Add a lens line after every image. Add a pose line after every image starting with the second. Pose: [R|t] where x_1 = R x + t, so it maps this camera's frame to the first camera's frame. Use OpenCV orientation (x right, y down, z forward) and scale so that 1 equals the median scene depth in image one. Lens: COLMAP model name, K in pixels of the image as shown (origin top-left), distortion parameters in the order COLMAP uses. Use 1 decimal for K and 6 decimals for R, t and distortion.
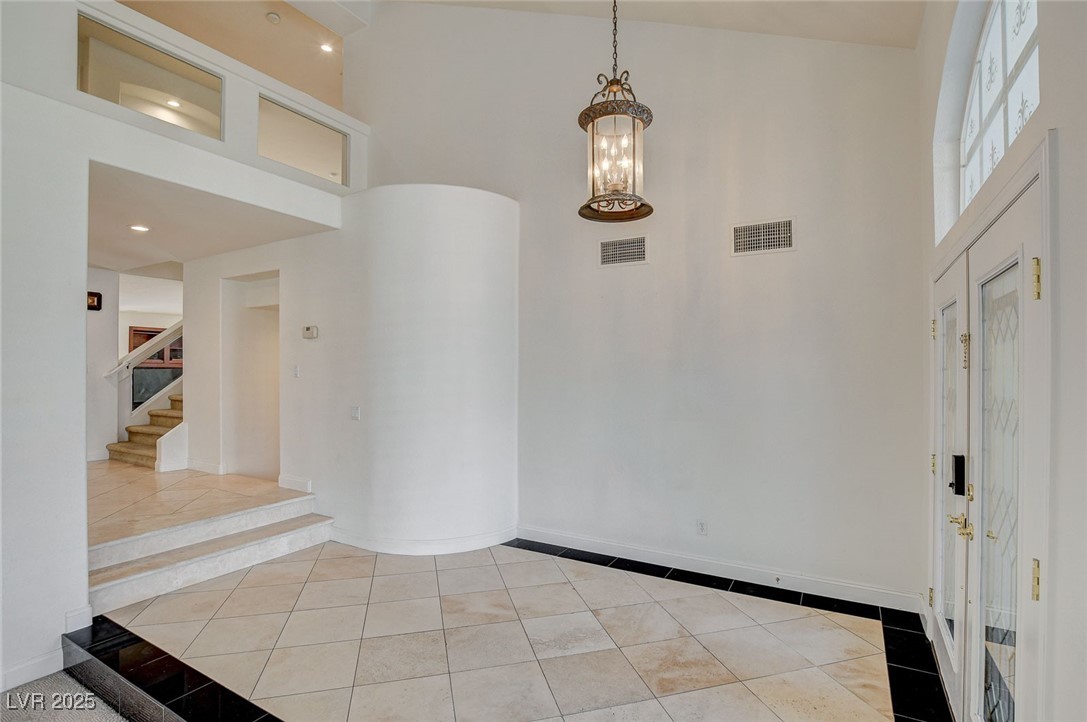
lens RADIAL K [[515.0, 0, 551.0], [0, 515.0, 363.9], [0, 0, 1]] dist [-0.027015, -0.000006]
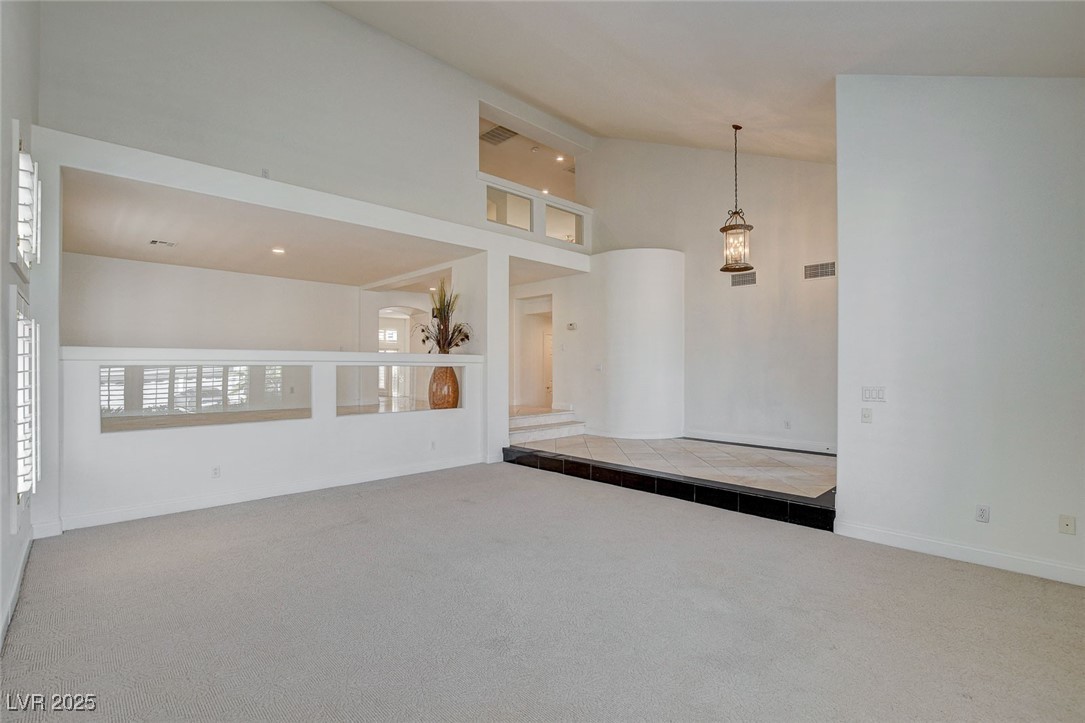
lens RADIAL K [[478.3, 0, 554.4], [0, 478.3, 362.2], [0, 0, 1]] dist [-0.040458, 0.000429]
pose [[0.964244, -0.002438, -0.265005, -0.071610], [0.003366, 0.999990, 0.003050, 0.081284], [0.264995, -0.003833, 0.964242, -0.915060]]
